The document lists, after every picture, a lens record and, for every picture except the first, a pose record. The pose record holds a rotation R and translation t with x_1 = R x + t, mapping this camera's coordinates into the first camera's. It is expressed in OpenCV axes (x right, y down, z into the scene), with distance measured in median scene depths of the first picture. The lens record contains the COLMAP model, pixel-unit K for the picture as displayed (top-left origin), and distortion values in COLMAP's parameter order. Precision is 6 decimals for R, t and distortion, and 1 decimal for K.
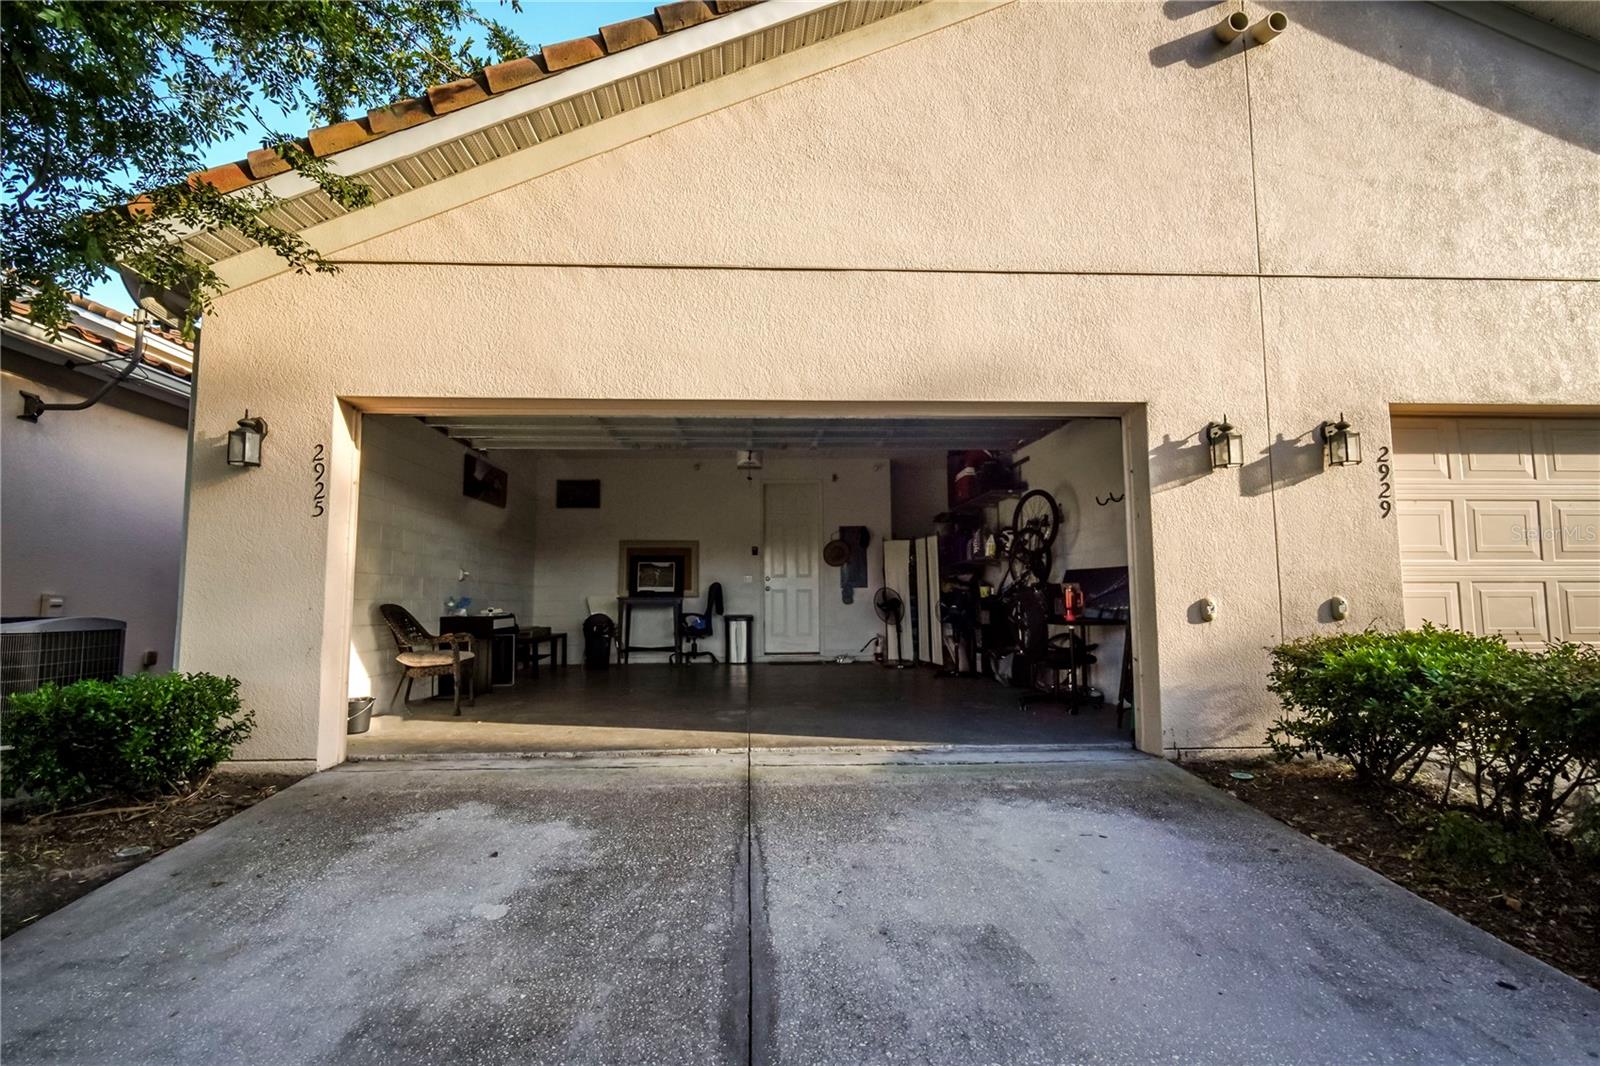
lens RADIAL K [[755.4, 0, 803.0], [0, 755.4, 531.2], [0, 0, 1]] dist [0.000389, -0.000400]
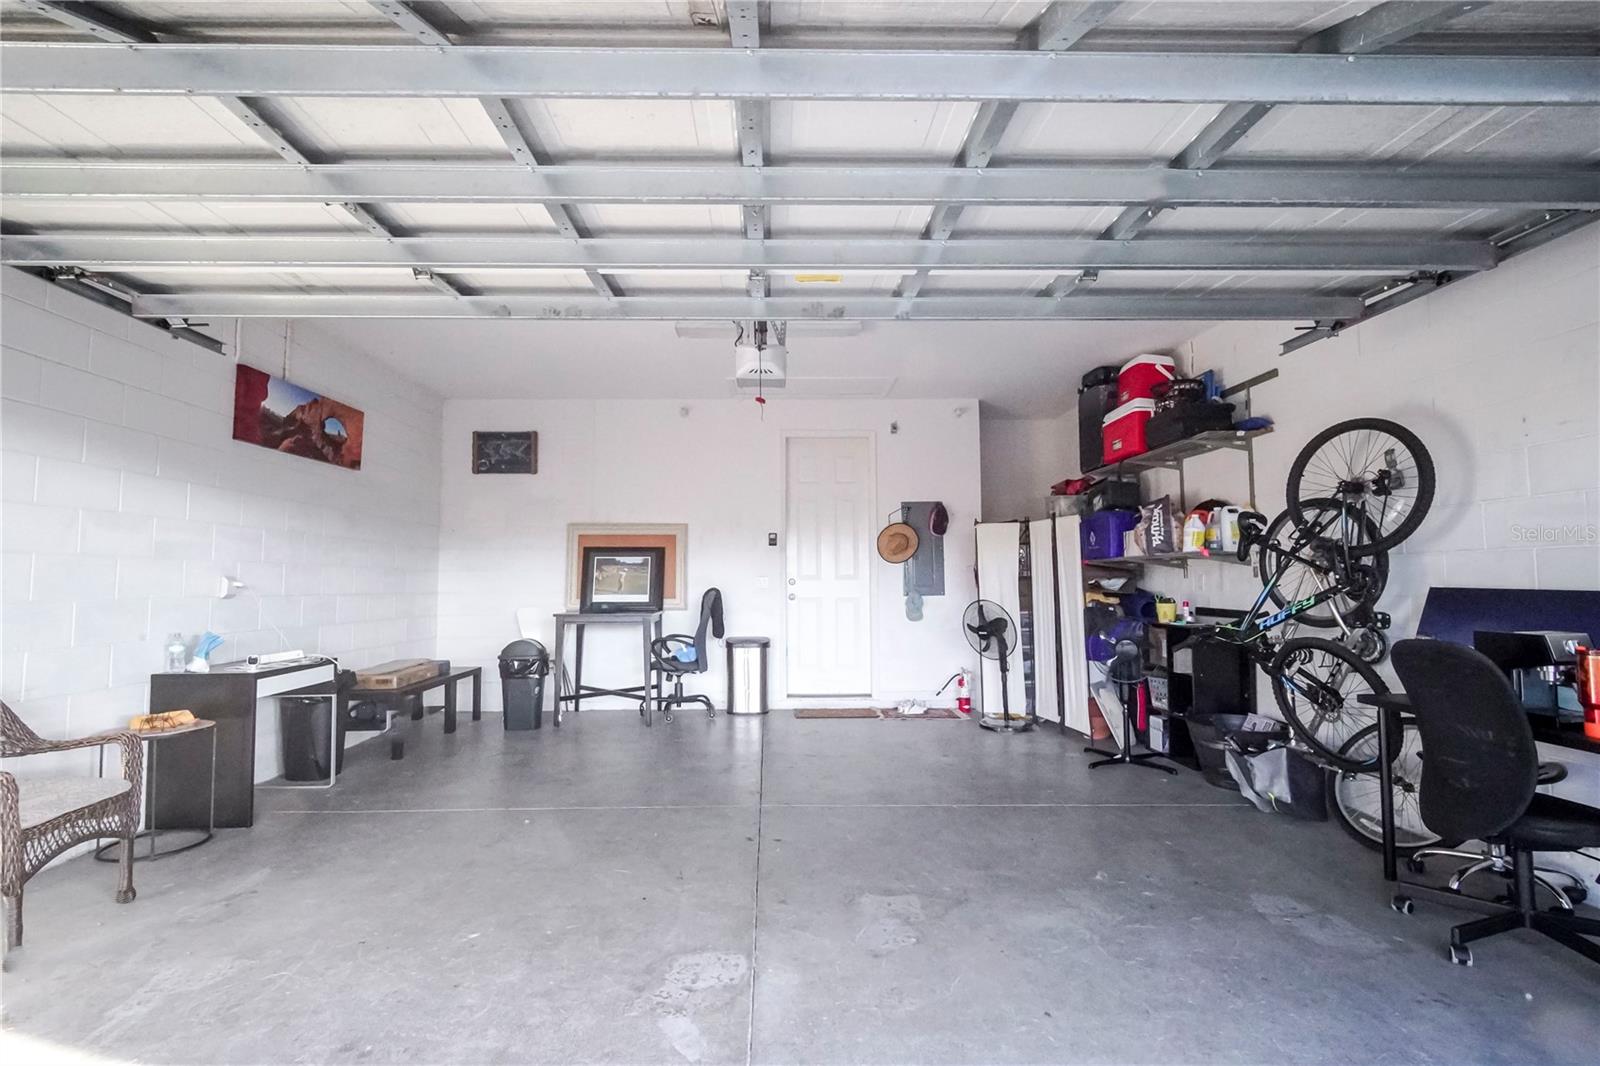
lens RADIAL K [[755.4, 0, 803.0], [0, 755.4, 531.2], [0, 0, 1]] dist [0.000389, -0.000400]
pose [[0.999730, 0.001407, -0.023214, -0.022979], [-0.000835, 0.999697, 0.024610, 0.003243], [0.023242, -0.024584, 0.999428, 0.358969]]
